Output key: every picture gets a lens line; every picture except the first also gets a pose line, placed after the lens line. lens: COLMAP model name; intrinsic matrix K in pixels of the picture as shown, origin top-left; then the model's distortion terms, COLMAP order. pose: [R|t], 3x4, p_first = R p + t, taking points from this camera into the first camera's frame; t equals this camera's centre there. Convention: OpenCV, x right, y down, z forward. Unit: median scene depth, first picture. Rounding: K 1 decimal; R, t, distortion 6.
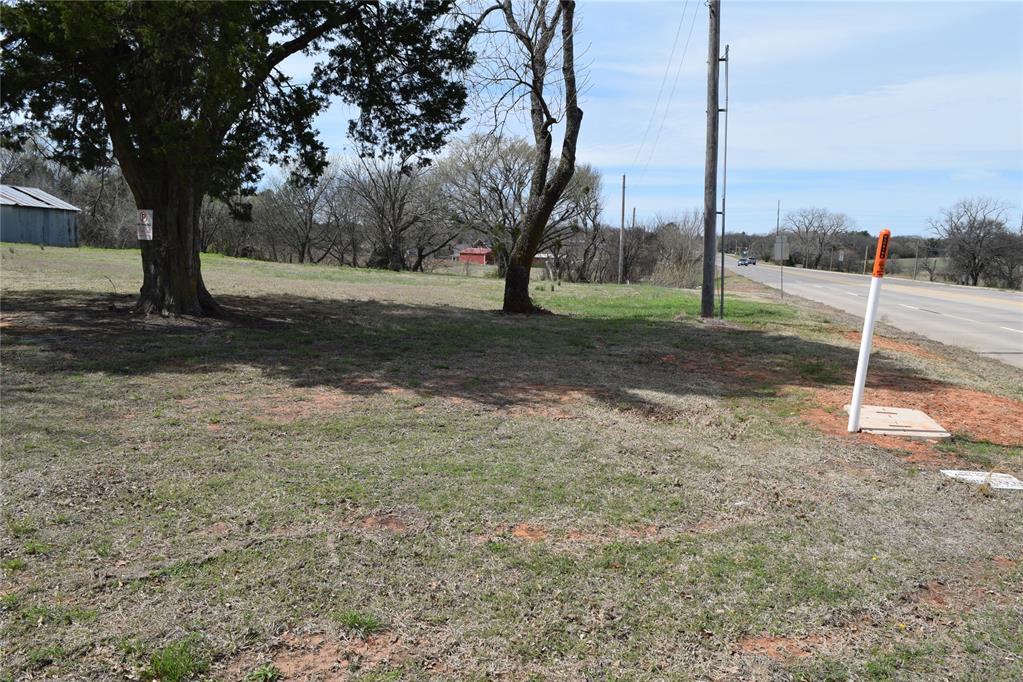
lens RADIAL K [[805.8, 0, 511.5], [0, 805.8, 341.0], [0, 0, 1]] dist [-0.007238, 0.006858]
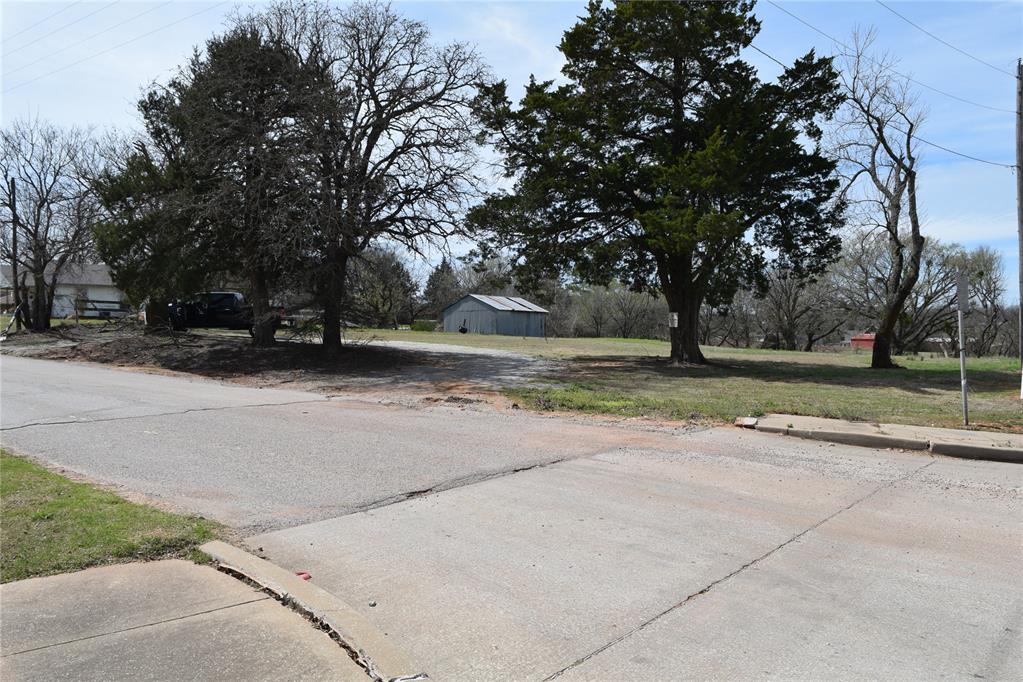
lens RADIAL K [[804.4, 0, 511.5], [0, 804.4, 341.0], [0, 0, 1]] dist [-0.005837, 0.009542]
pose [[0.893445, -0.022467, -0.448610, 0.144212], [-0.027927, 0.994037, -0.105402, 0.207704], [0.448303, 0.106700, 0.887491, -1.512870]]
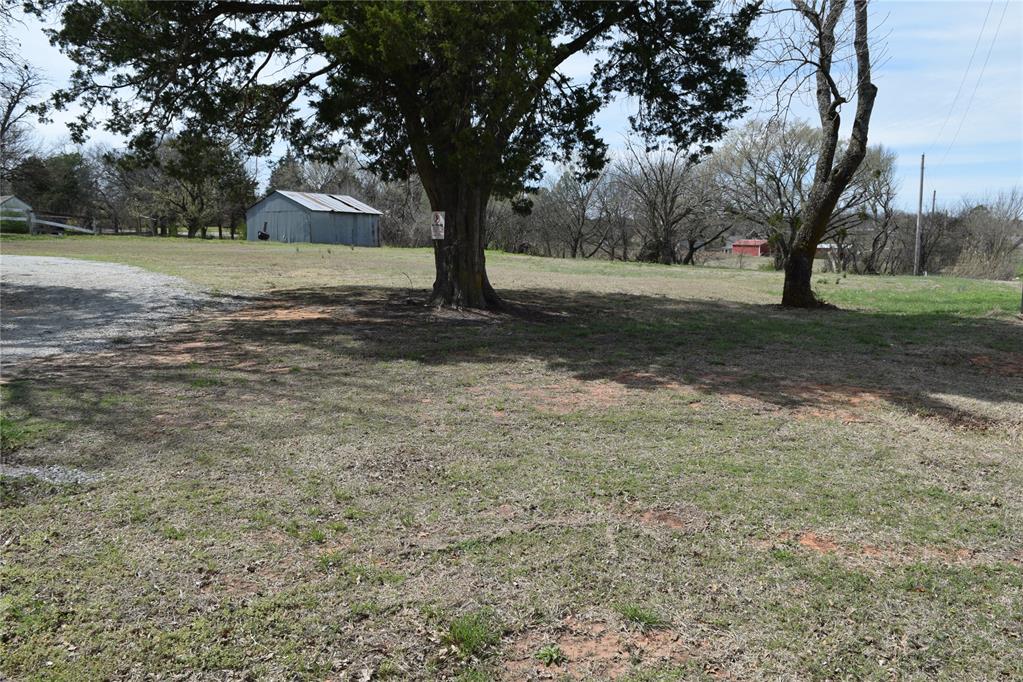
lens RADIAL K [[804.4, 0, 511.5], [0, 804.4, 341.0], [0, 0, 1]] dist [-0.005837, 0.009542]
pose [[0.945883, 0.017527, -0.324035, -0.007955], [-0.014964, 0.999834, 0.010400, -0.000745], [0.324163, -0.004988, 0.945988, 0.000117]]
